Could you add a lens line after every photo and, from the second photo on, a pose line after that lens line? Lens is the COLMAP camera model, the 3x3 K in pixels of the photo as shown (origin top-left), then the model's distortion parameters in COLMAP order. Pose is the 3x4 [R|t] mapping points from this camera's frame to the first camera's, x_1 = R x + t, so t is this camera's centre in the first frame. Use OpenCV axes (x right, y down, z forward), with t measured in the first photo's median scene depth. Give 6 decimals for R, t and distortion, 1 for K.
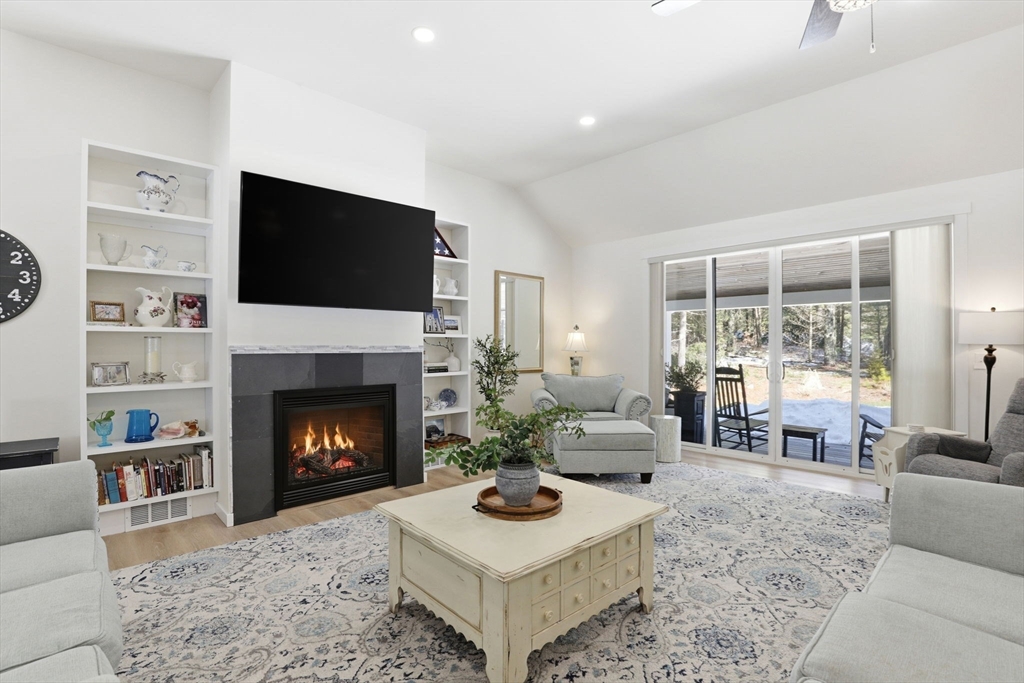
lens RADIAL K [[472.6, 0, 504.3], [0, 472.6, 346.7], [0, 0, 1]] dist [-0.032047, 0.000453]
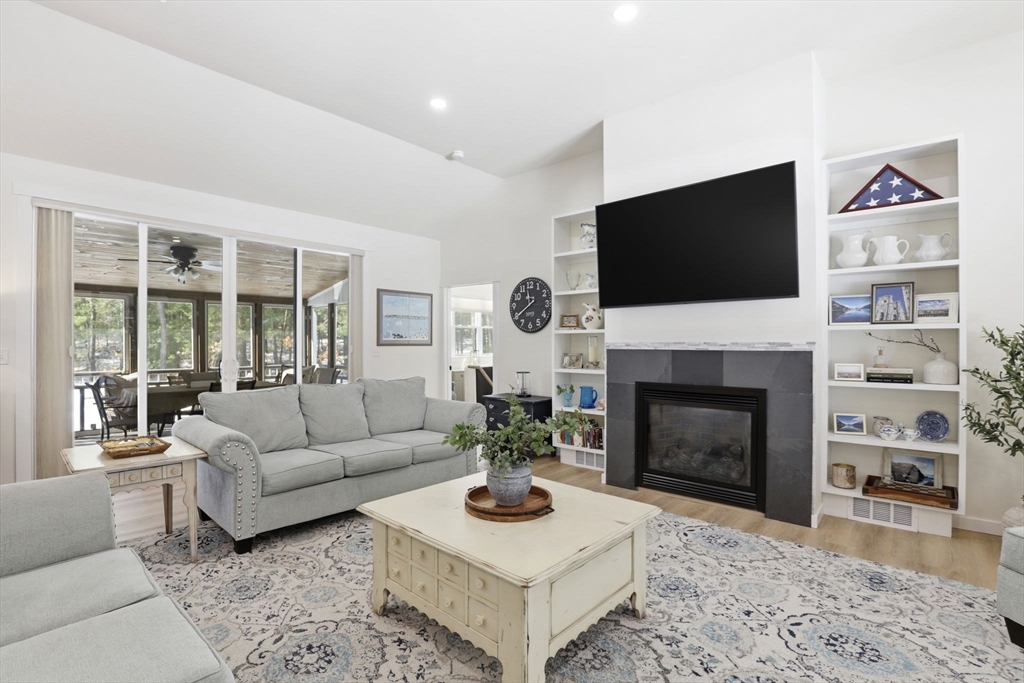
lens RADIAL K [[472.6, 0, 504.3], [0, 472.6, 340.4], [0, 0, 1]] dist [-0.032047, 0.000453]
pose [[0.100320, -0.004620, -0.994944, 0.443800], [-0.000570, 0.999989, -0.004701, -0.001258], [0.994955, 0.001039, 0.100317, 0.394306]]
